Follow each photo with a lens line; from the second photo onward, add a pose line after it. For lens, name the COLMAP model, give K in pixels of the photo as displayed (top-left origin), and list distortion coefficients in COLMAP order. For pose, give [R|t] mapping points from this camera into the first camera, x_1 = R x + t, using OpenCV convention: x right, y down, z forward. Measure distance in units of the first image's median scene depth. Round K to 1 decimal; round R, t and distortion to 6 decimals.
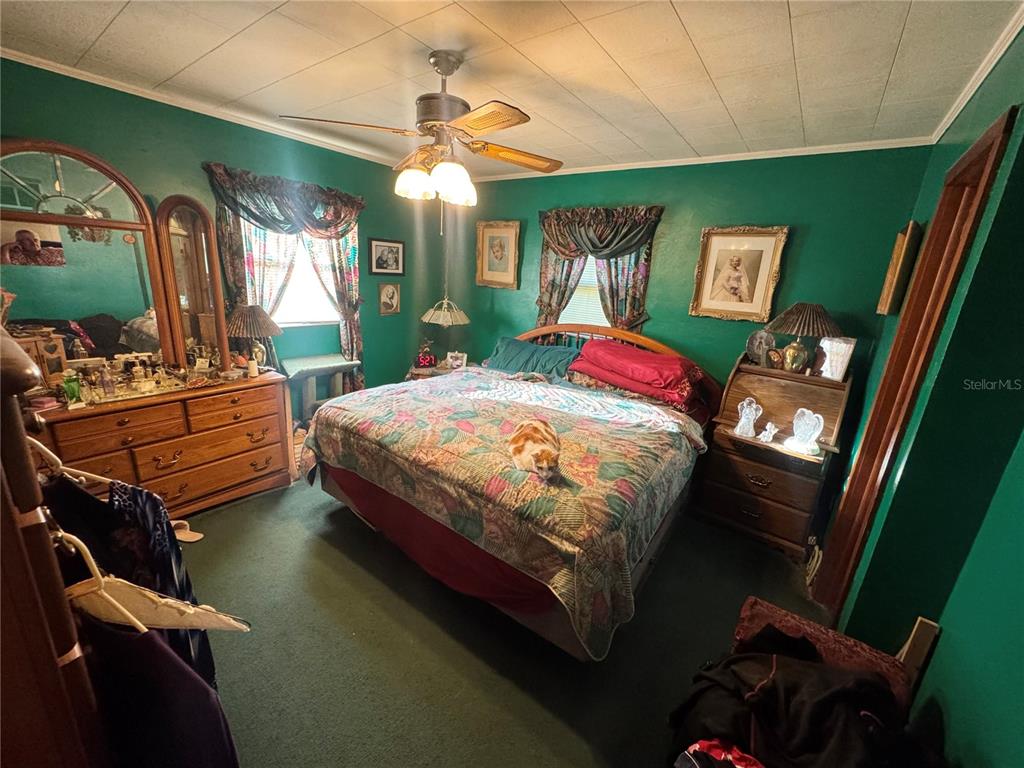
lens RADIAL K [[409.8, 0, 511.1], [0, 409.8, 382.2], [0, 0, 1]] dist [-0.003180, 0.000427]
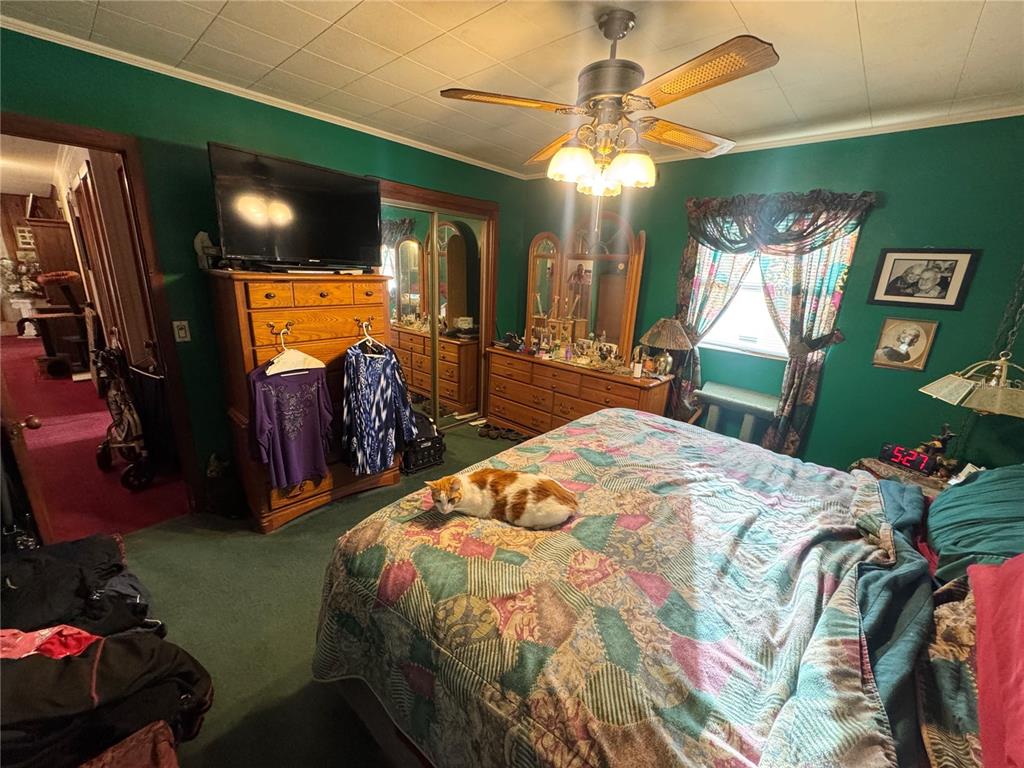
lens RADIAL K [[409.8, 0, 511.1], [0, 409.8, 382.2], [0, 0, 1]] dist [-0.003180, 0.000427]
pose [[-0.096980, 0.203329, -0.974296, 0.458257], [-0.316980, 0.921628, 0.223889, -0.126858], [0.943461, 0.330545, -0.024928, 0.594582]]
